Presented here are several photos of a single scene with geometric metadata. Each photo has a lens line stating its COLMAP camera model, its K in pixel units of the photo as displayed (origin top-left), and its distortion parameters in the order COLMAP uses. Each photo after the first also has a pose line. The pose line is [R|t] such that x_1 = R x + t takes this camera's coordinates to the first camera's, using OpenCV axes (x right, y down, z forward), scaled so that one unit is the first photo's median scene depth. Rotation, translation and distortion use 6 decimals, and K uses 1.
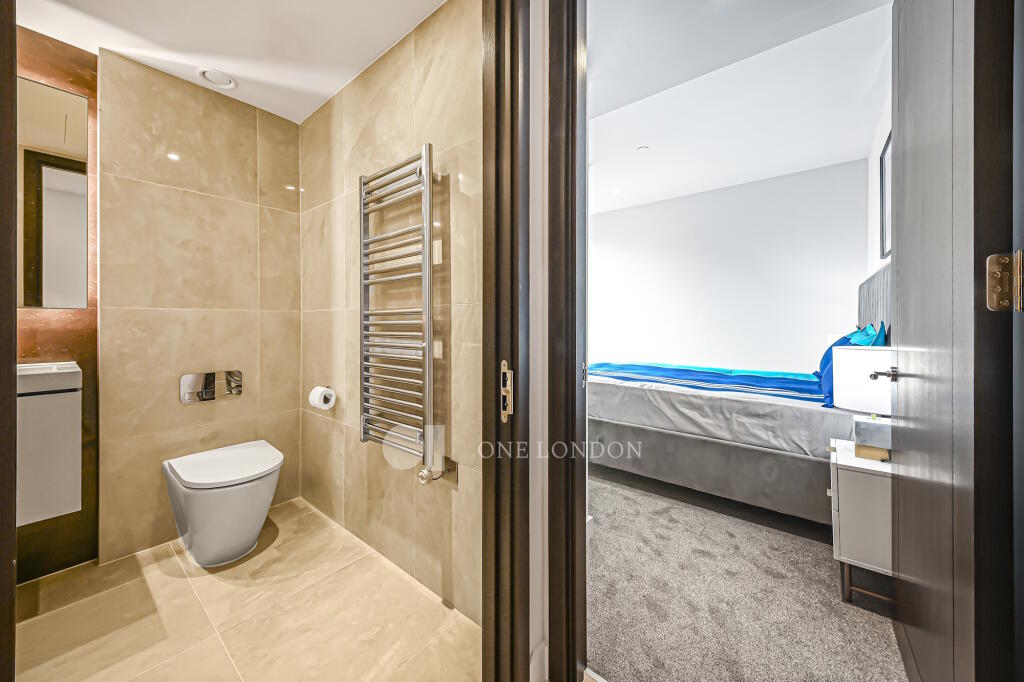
lens RADIAL K [[378.5, 0, 503.7], [0, 378.5, 321.6], [0, 0, 1]] dist [0.013780, 0.000088]
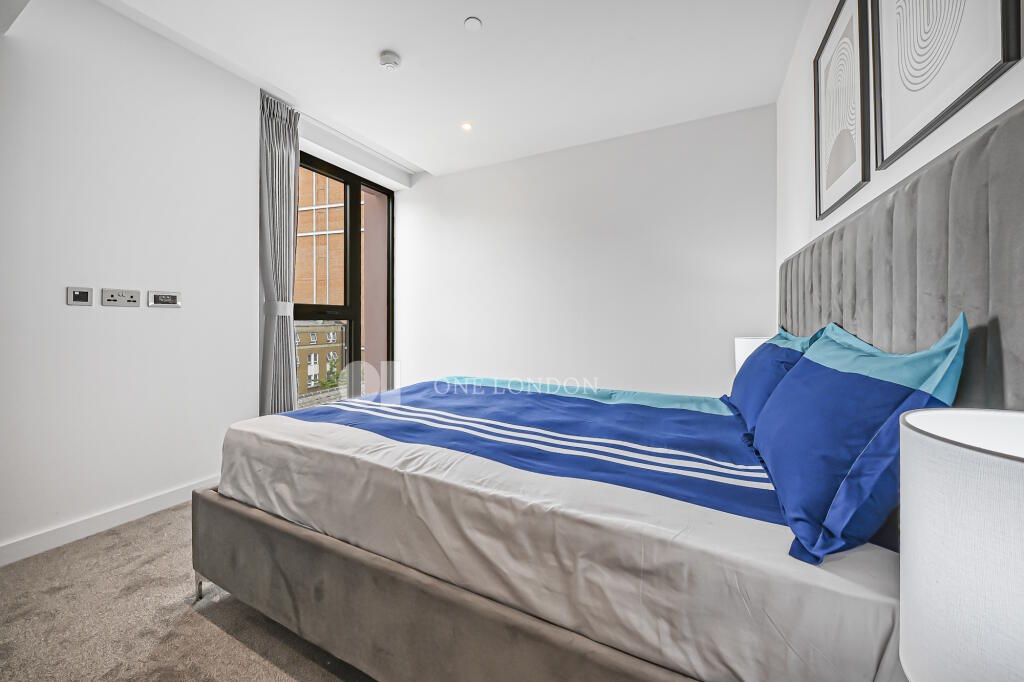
lens RADIAL K [[357.0, 0, 517.6], [0, 357.0, 314.7], [0, 0, 1]] dist [-0.000983, -0.000090]
pose [[0.975171, 0.009928, 0.221231, 0.457148], [-0.007585, 0.999906, -0.011441, 0.003757], [-0.221324, 0.009479, 0.975154, 0.656714]]
